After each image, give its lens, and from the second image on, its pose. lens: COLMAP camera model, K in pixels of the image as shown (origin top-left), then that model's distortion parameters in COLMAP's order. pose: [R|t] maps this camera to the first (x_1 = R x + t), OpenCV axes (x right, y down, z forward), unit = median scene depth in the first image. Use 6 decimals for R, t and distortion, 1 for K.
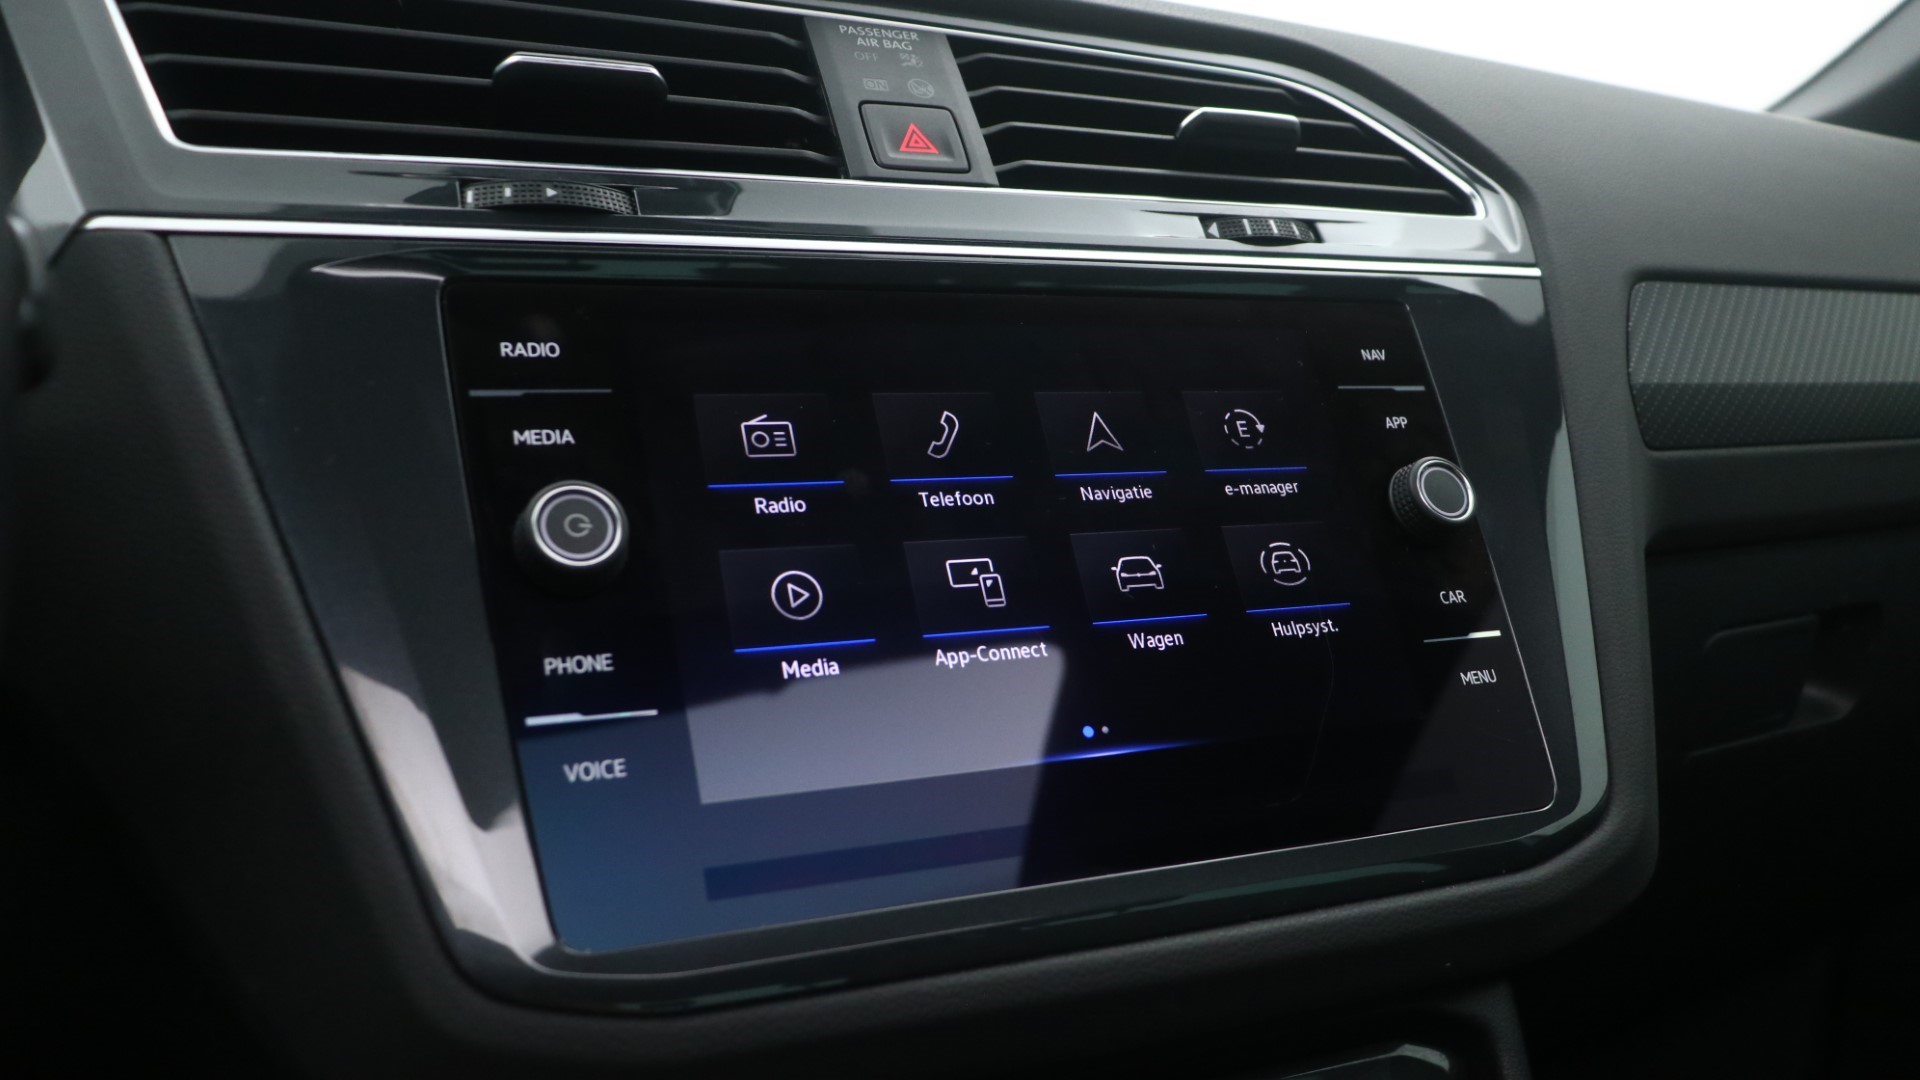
lens RADIAL K [[1465.9, 0, 957.7], [0, 1465.9, 542.9], [0, 0, 1]] dist [-0.021796, 0.027901]
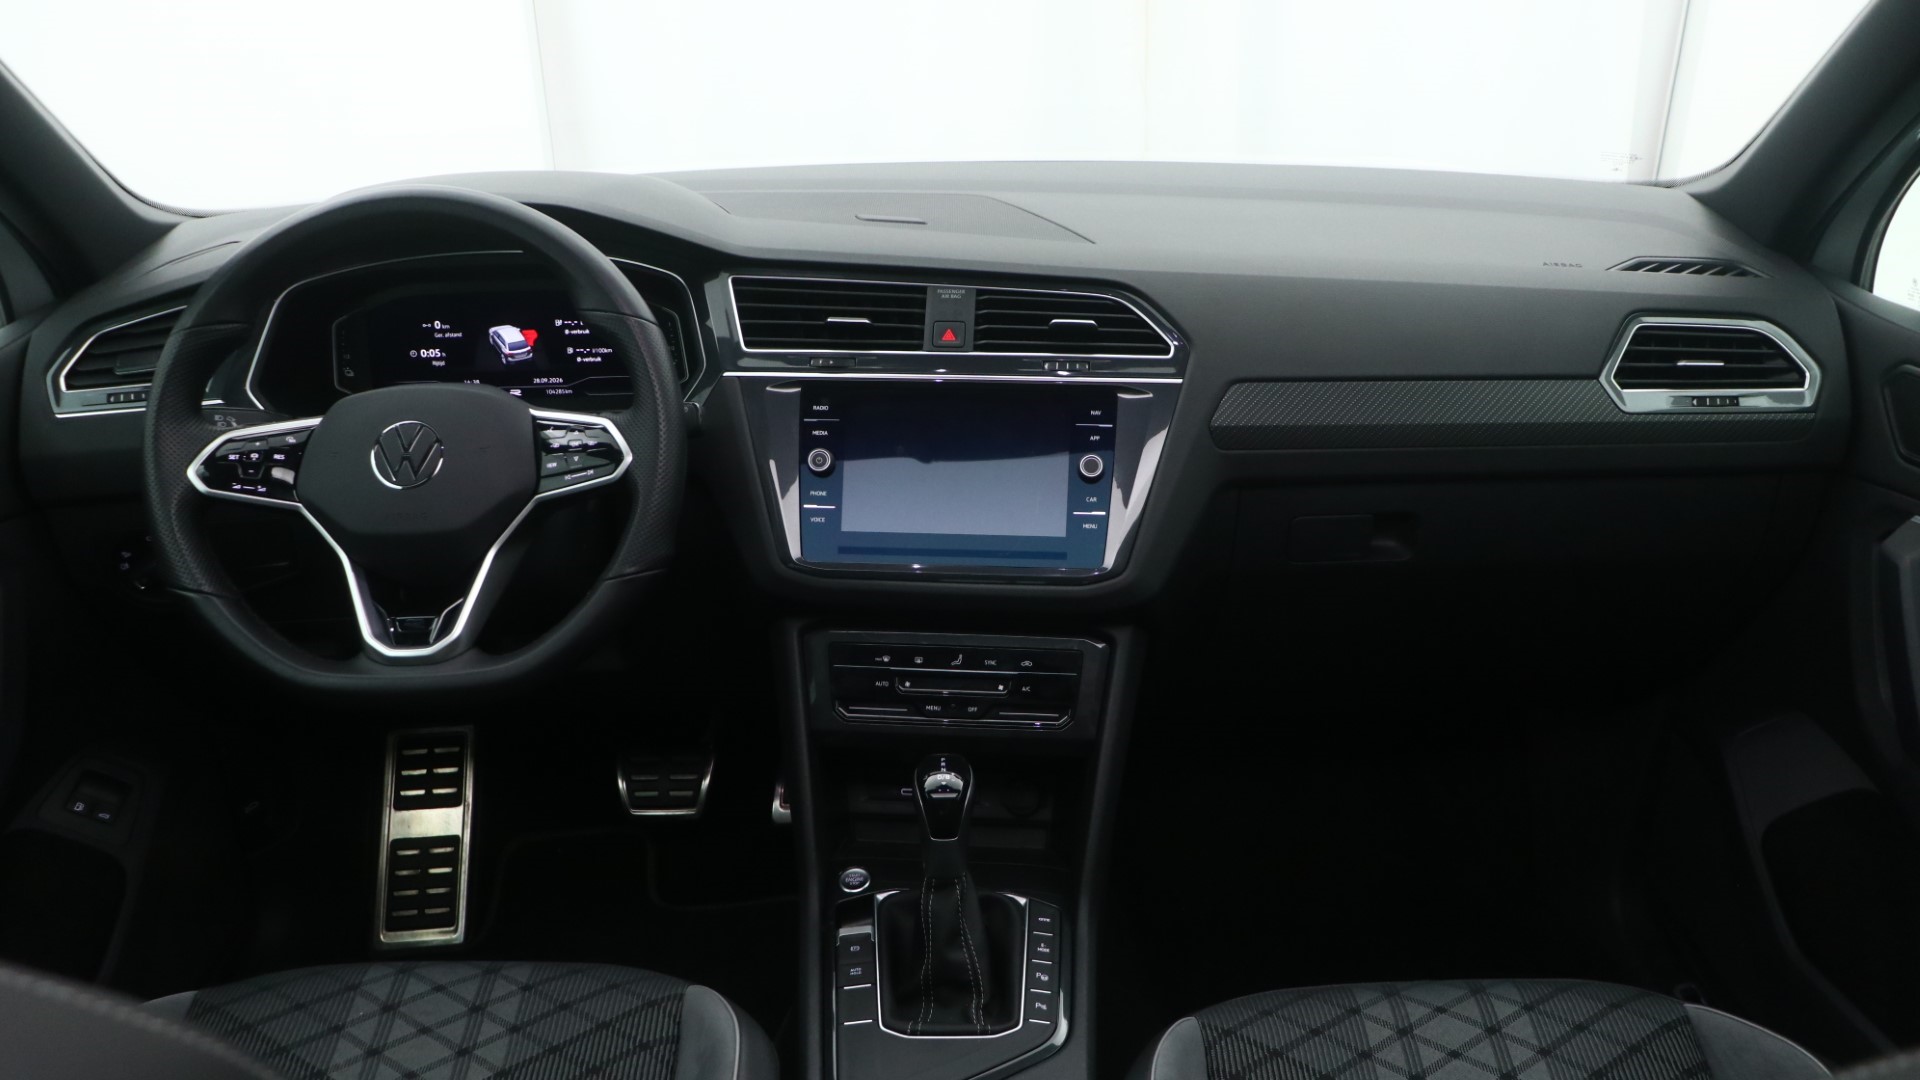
lens RADIAL K [[1465.9, 0, 953.7], [0, 1465.9, 544.2], [0, 0, 1]] dist [-0.021796, 0.027901]
pose [[0.870078, 0.156878, -0.467284, 1.650418], [-0.045899, 0.969668, 0.240076, -0.641562], [0.490773, -0.187437, 0.850887, -1.916568]]
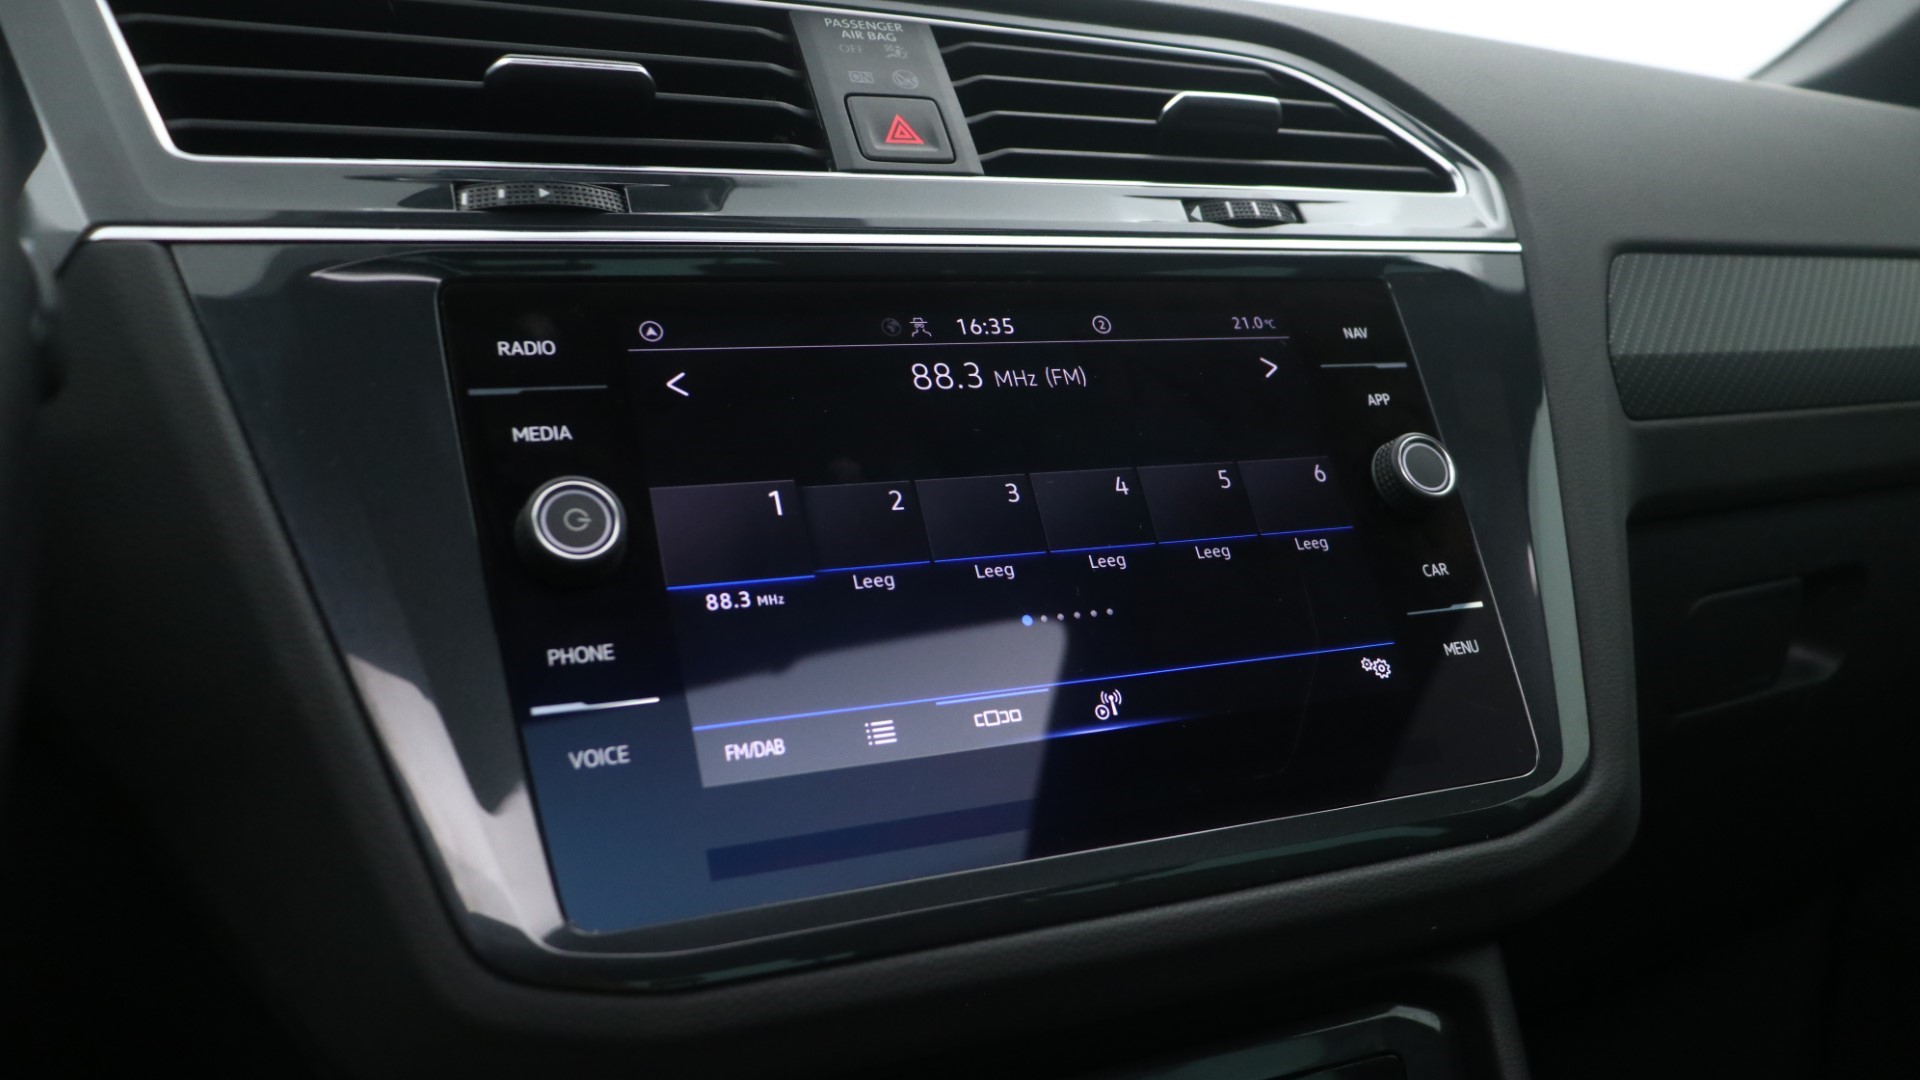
lens RADIAL K [[1465.9, 0, 961.7], [0, 1465.9, 540.4], [0, 0, 1]] dist [-0.021796, 0.027901]
pose [[0.999804, -0.019767, -0.001349, 0.009758], [0.019787, 0.999666, 0.016650, -0.007547], [0.001020, -0.016674, 0.999860, -0.023378]]
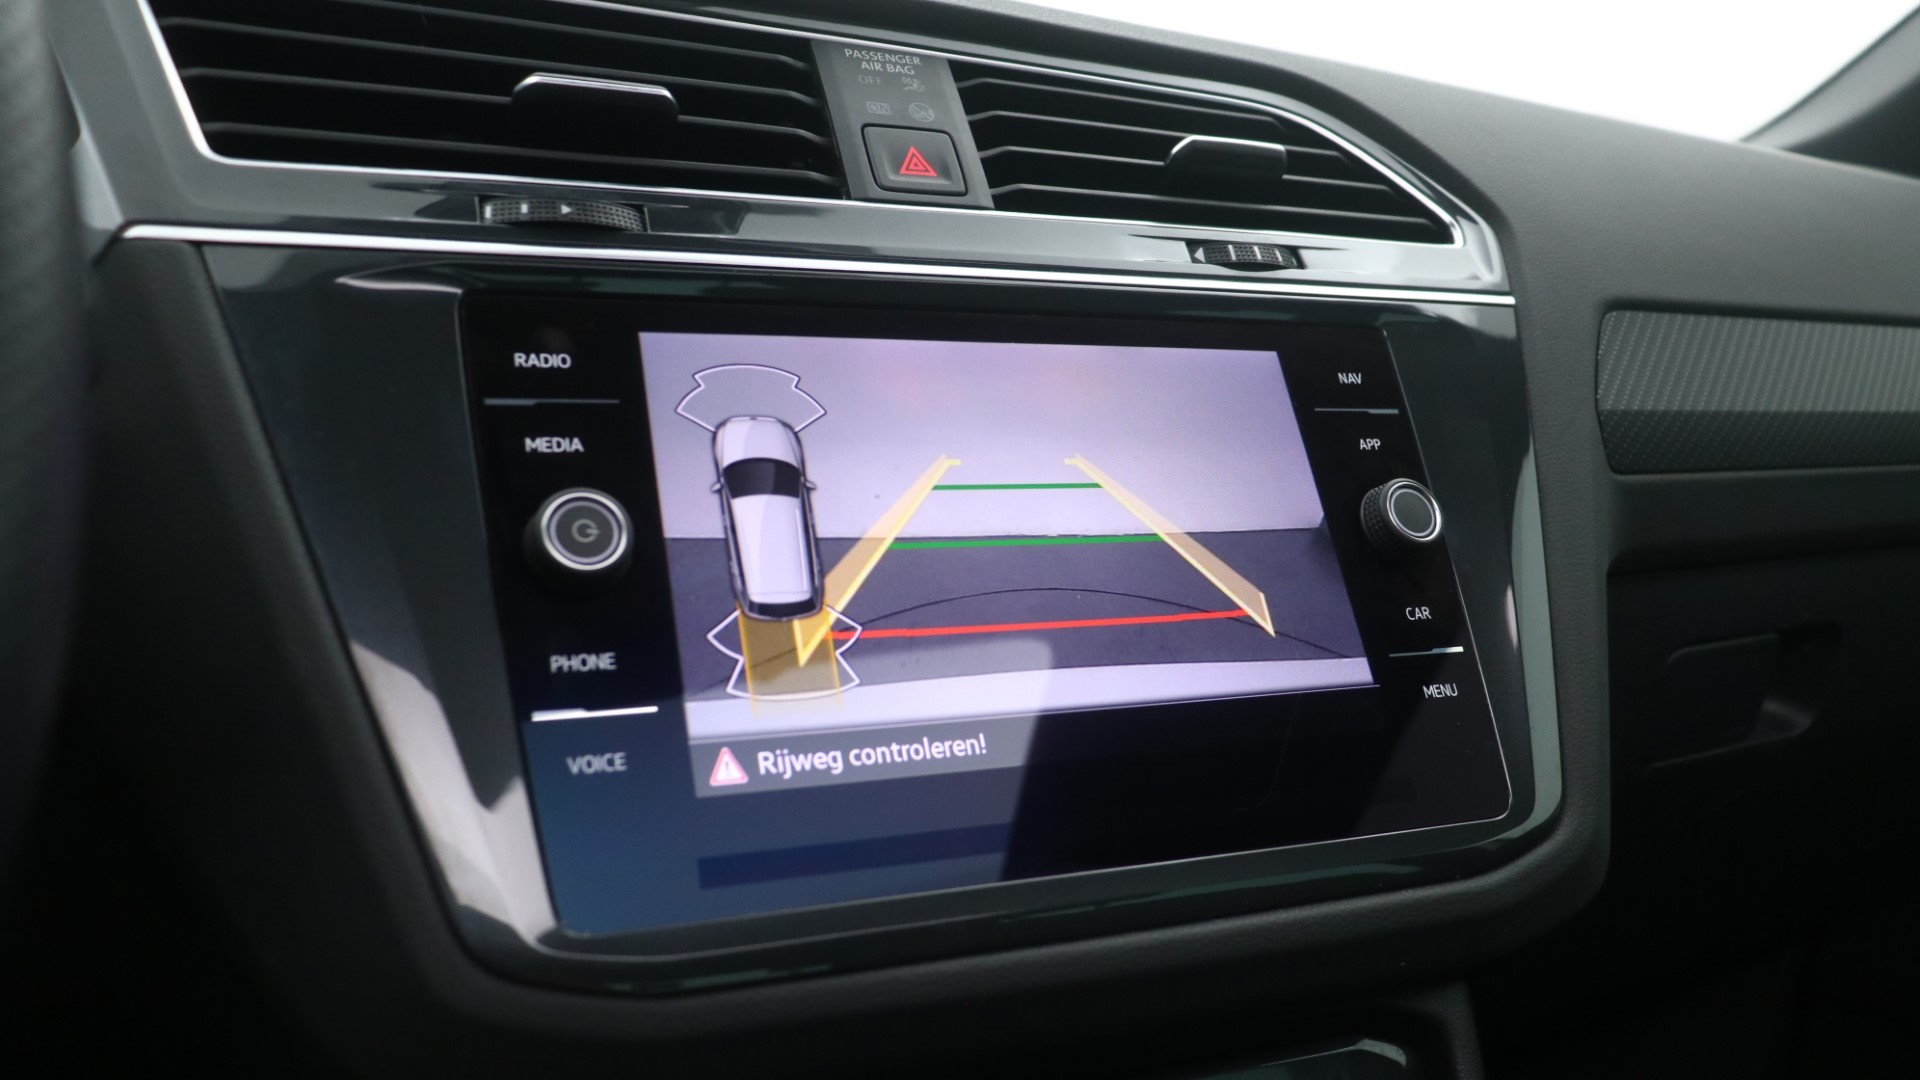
lens RADIAL K [[1465.9, 0, 958.8], [0, 1465.9, 534.3], [0, 0, 1]] dist [-0.021796, 0.027901]
pose [[0.999702, 0.024089, 0.003914, 0.004749], [-0.024101, 0.999704, 0.003290, -0.015845], [-0.003834, -0.003383, 0.999987, -0.046923]]
